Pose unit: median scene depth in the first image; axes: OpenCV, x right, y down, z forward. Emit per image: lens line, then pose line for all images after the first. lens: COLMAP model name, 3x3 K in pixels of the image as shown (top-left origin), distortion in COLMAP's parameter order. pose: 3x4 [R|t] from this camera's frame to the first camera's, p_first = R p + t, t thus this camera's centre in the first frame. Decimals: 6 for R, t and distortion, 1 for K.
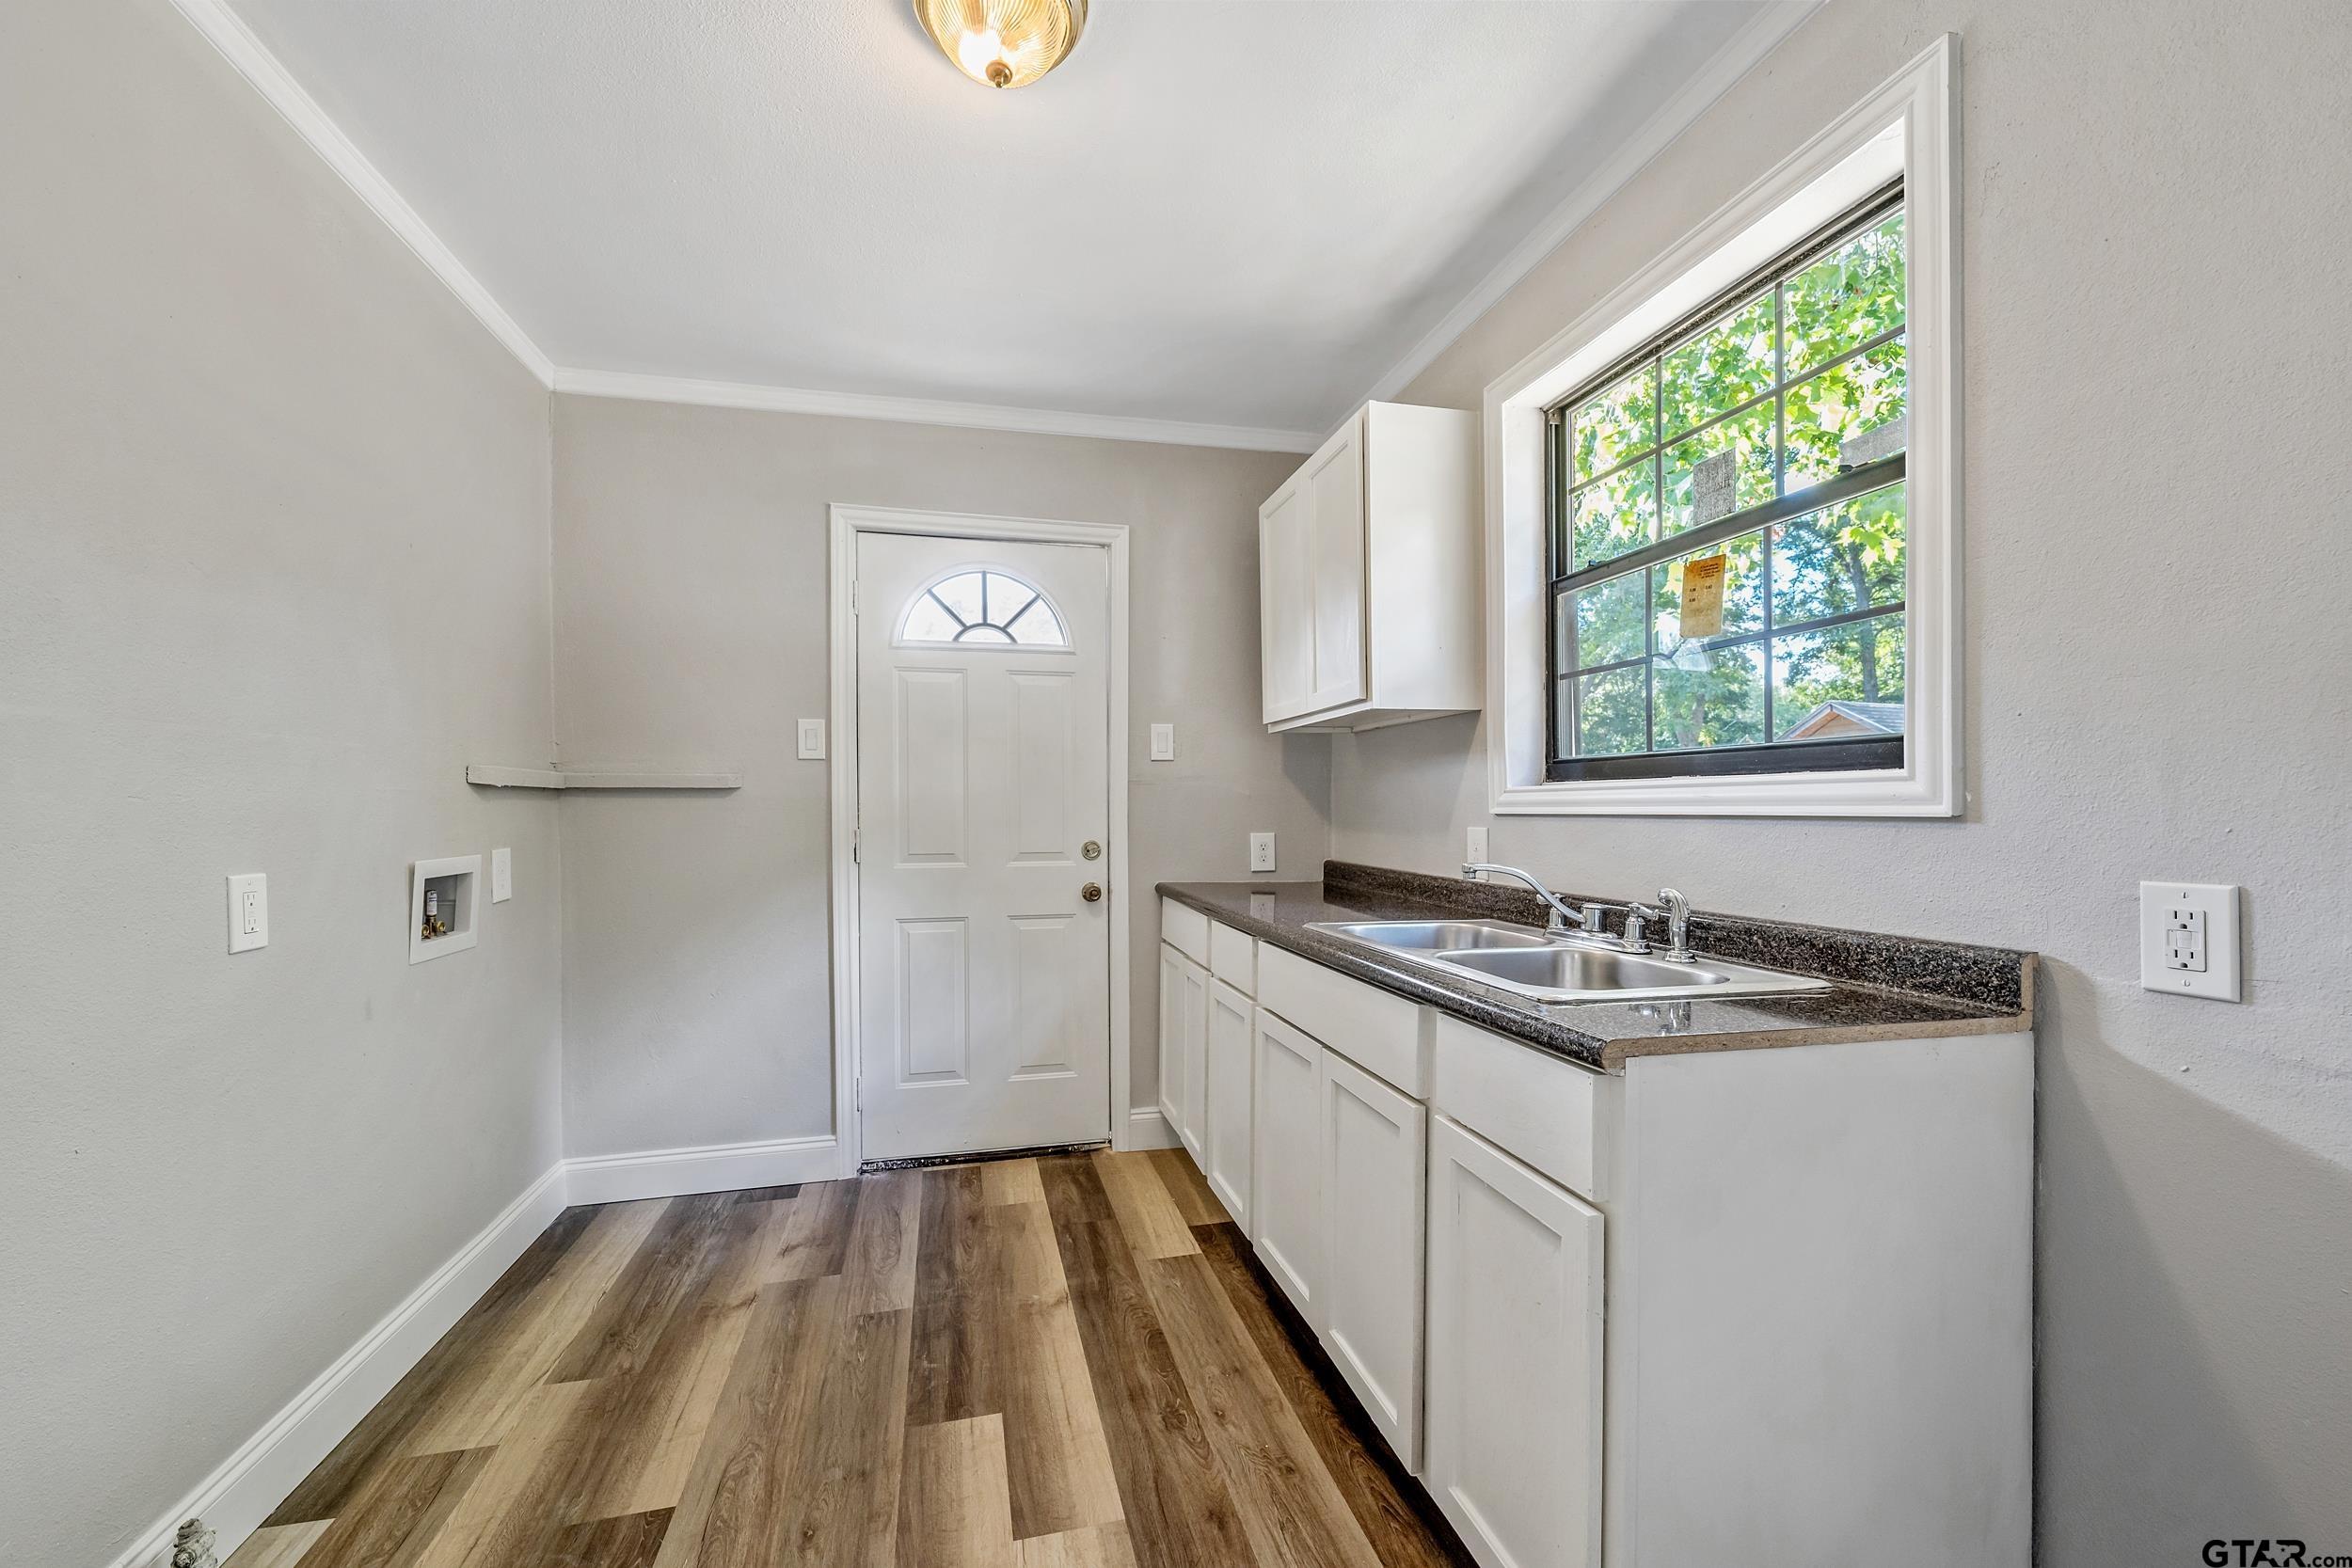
lens RADIAL K [[904.2, 0, 1177.5], [0, 904.2, 796.7], [0, 0, 1]] dist [0.000022, -0.000055]
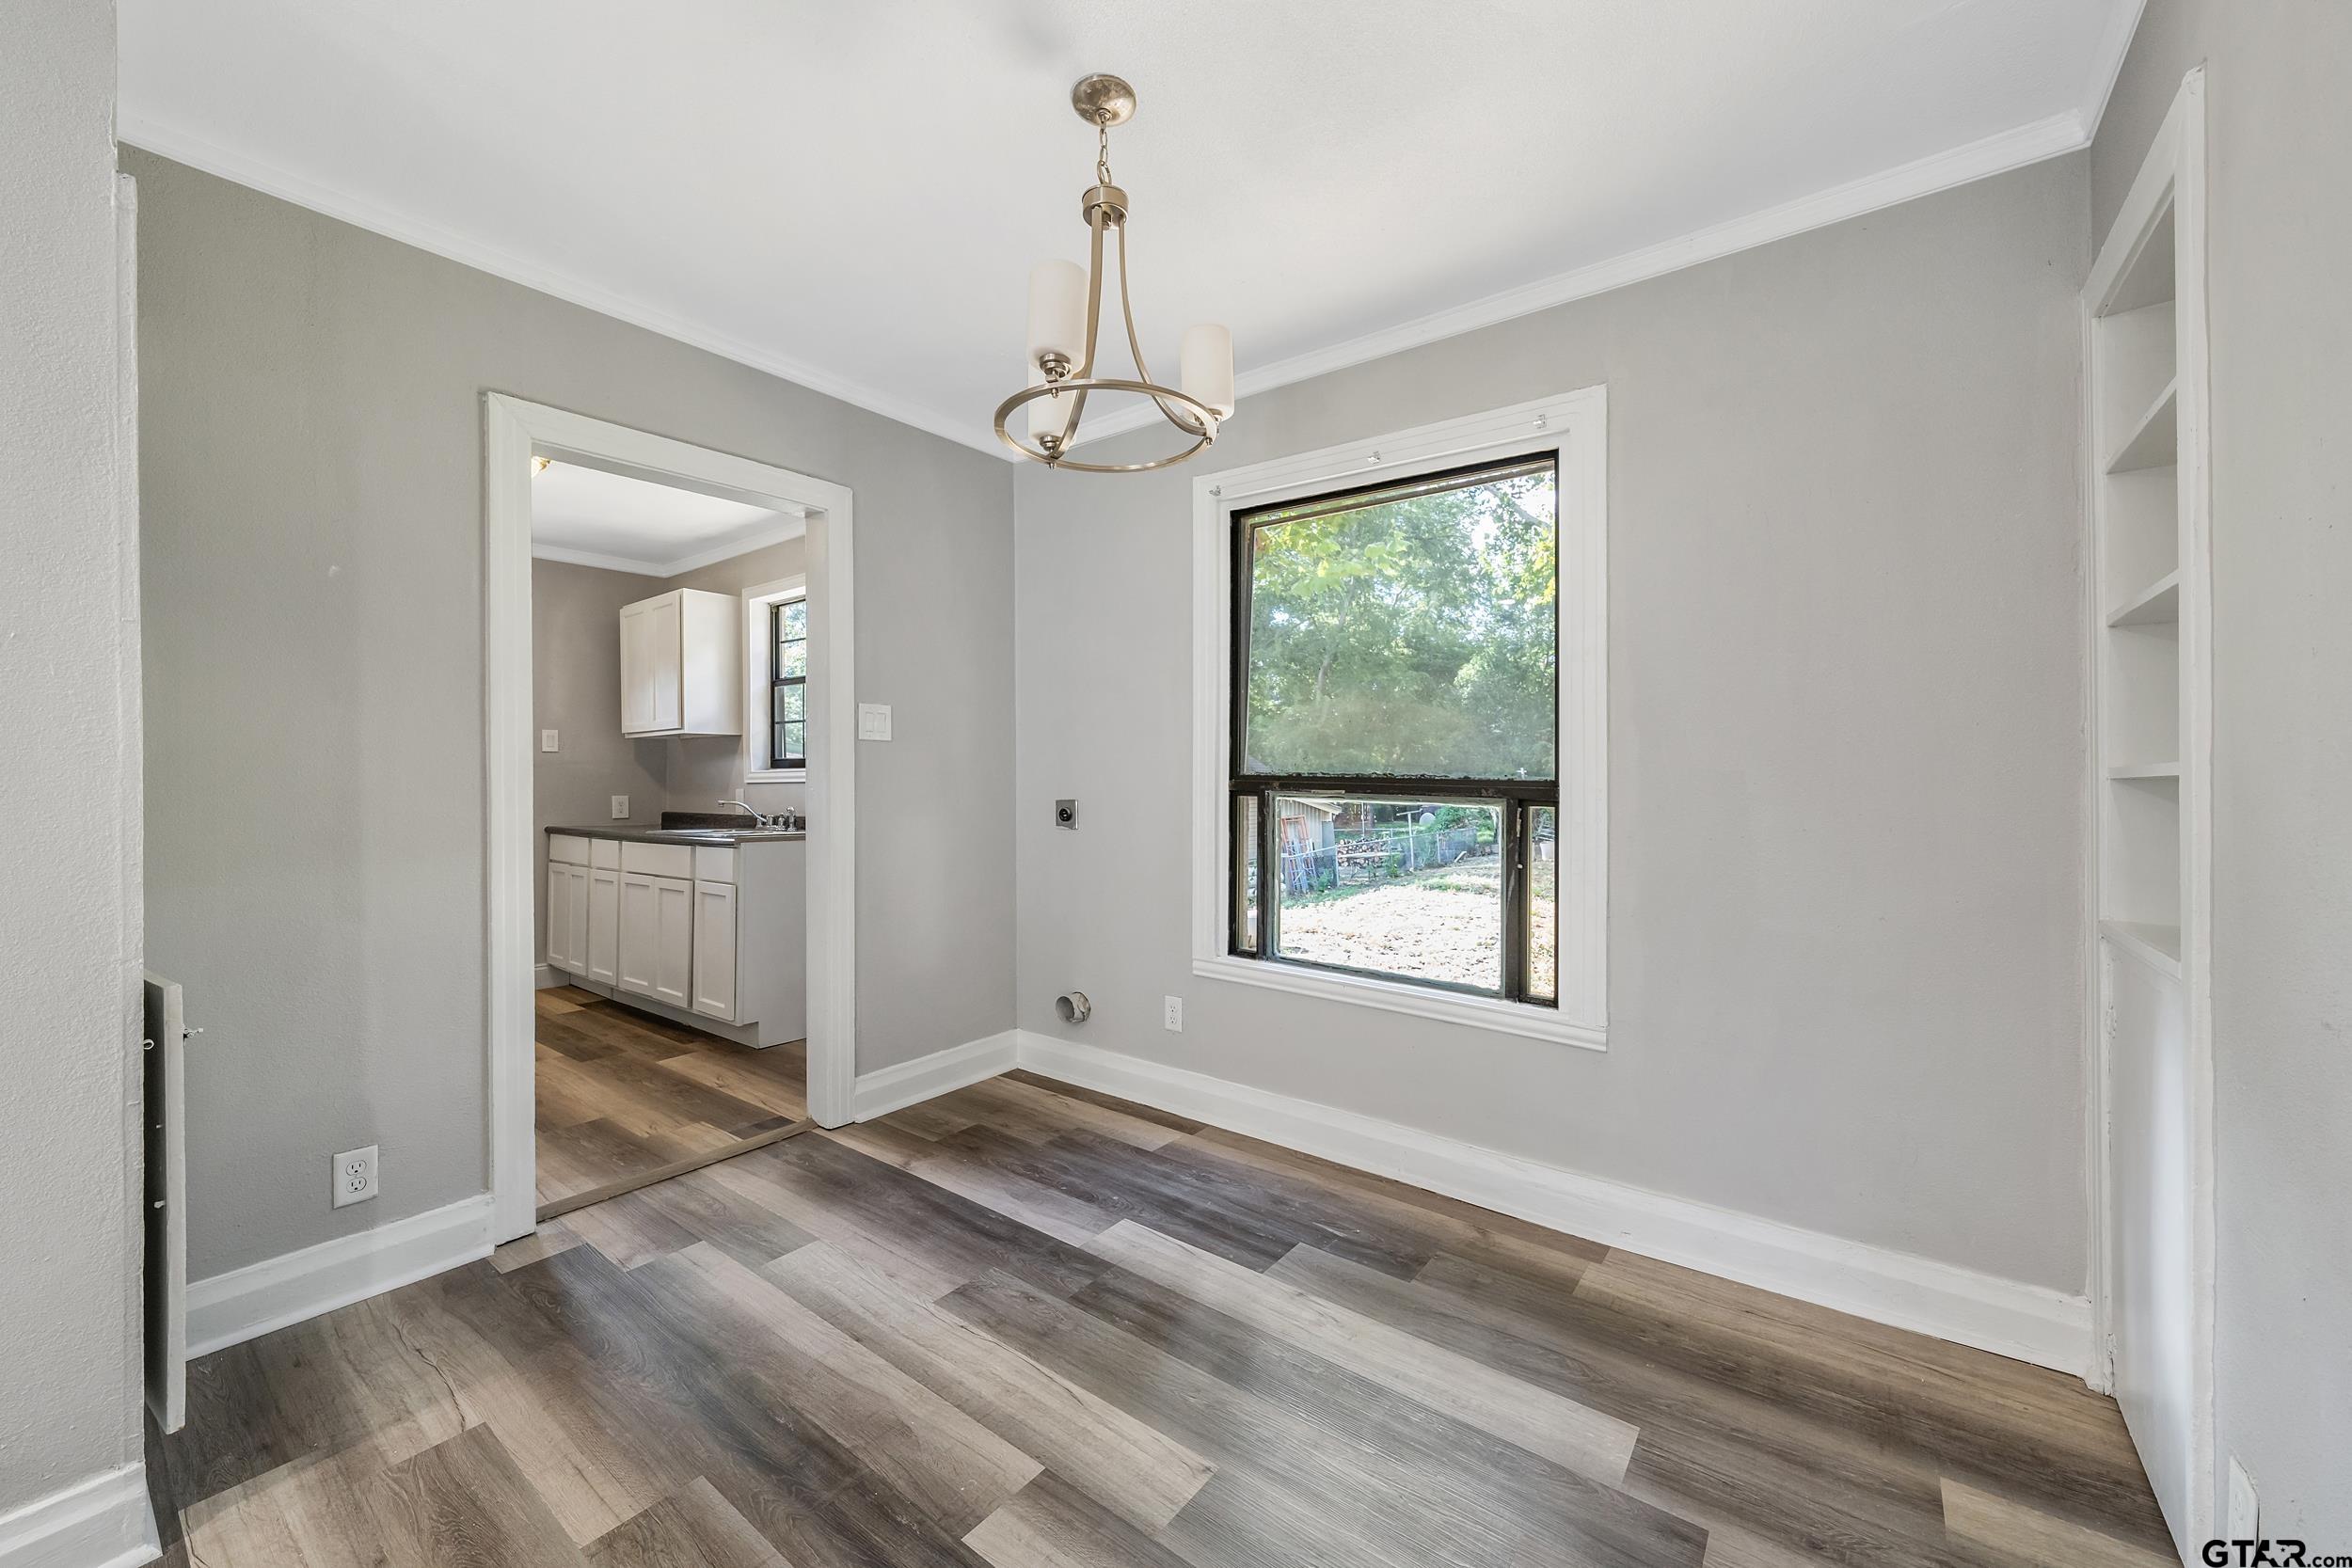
lens RADIAL K [[904.2, 0, 1177.6], [0, 904.2, 776.7], [0, 0, 1]] dist [0.000022, -0.000055]
pose [[0.787015, 0.003865, 0.616922, -0.183821], [-0.005468, 0.999985, 0.000711, -0.004840], [-0.616910, -0.003933, 0.787024, -1.395265]]
